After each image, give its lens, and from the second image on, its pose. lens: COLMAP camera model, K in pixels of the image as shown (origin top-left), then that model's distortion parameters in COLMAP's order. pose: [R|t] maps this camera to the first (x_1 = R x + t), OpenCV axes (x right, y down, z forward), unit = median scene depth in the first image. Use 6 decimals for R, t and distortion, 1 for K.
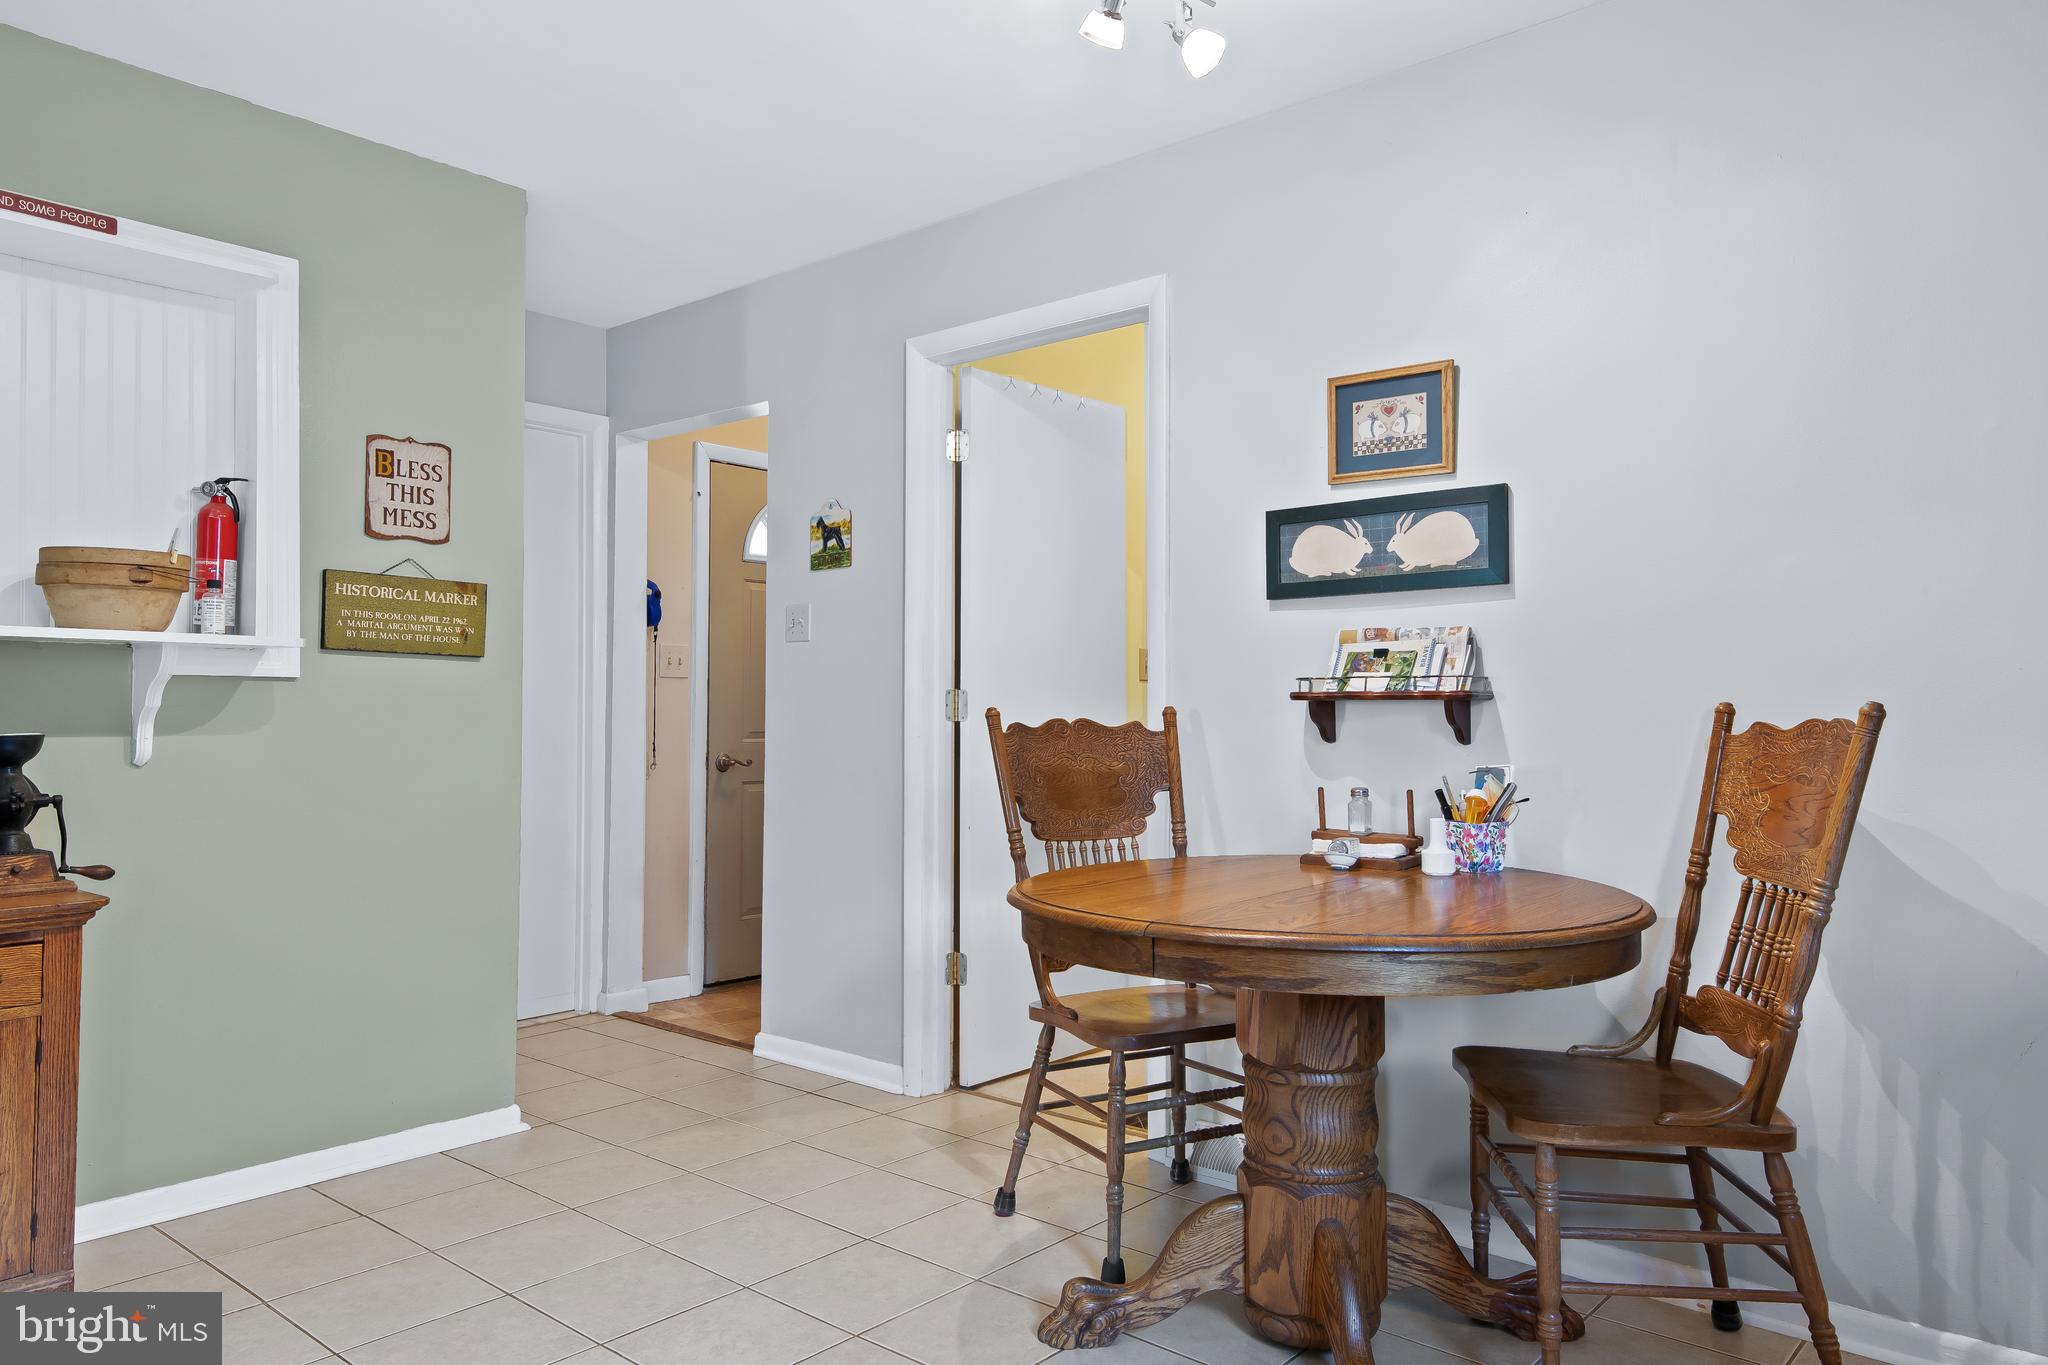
lens RADIAL K [[1357.0, 0, 1029.0], [0, 1357.0, 689.0], [0, 0, 1]] dist [0.024171, 0.003550]
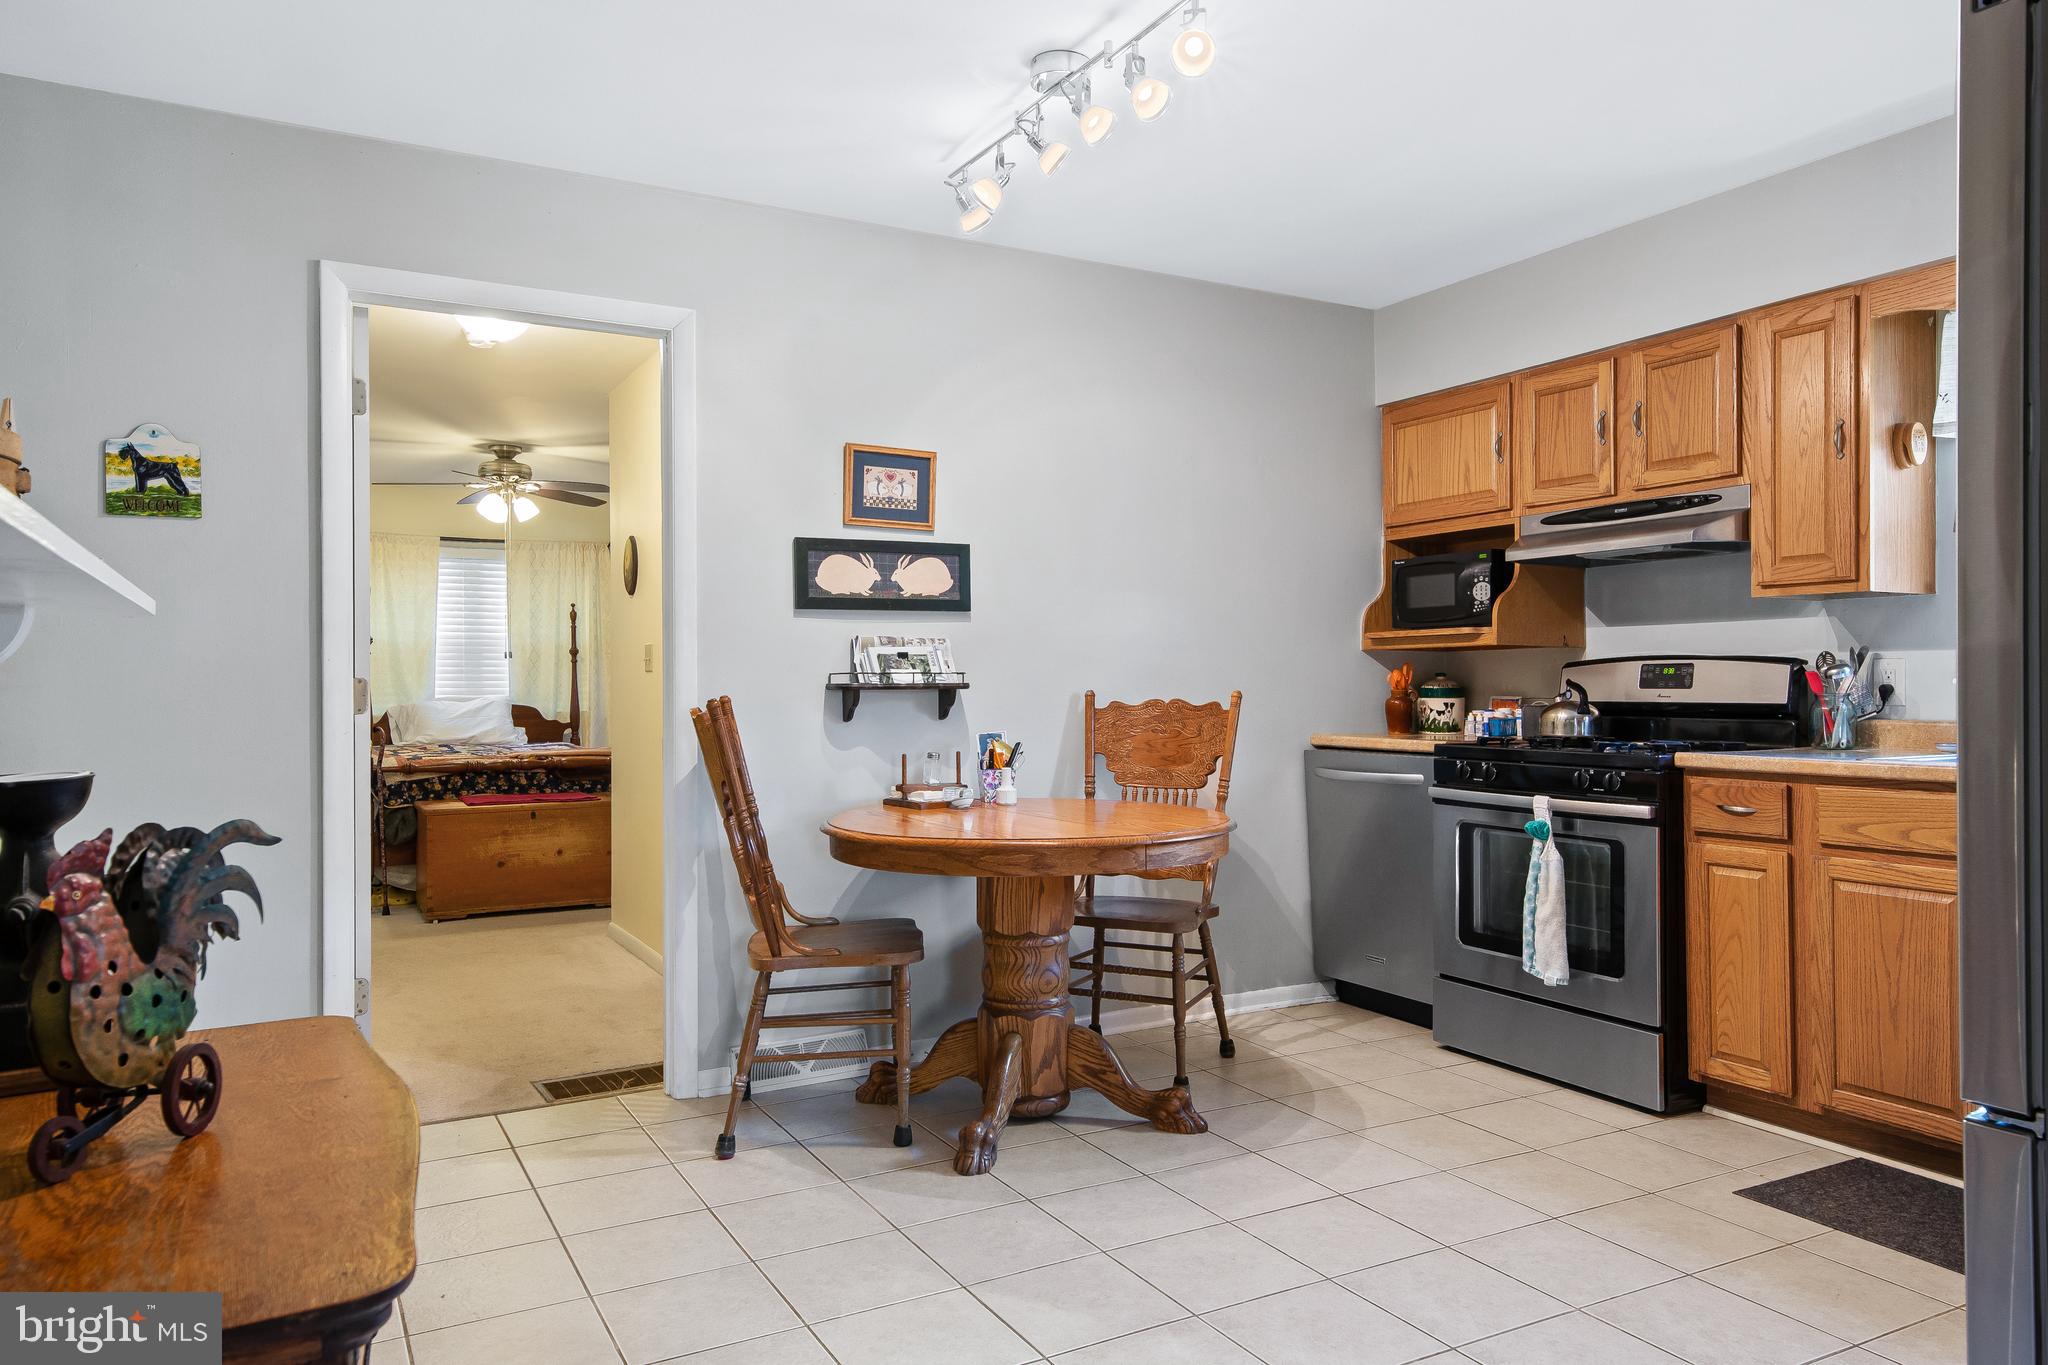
lens RADIAL K [[1357.0, 0, 1017.1], [0, 1357.0, 691.2], [0, 0, 1]] dist [0.024171, 0.003550]
pose [[0.362855, 0.000744, 0.931845, -0.959500], [-0.004902, 0.999987, 0.001110, 0.007568], [-0.931833, -0.004971, 0.362854, 0.386076]]
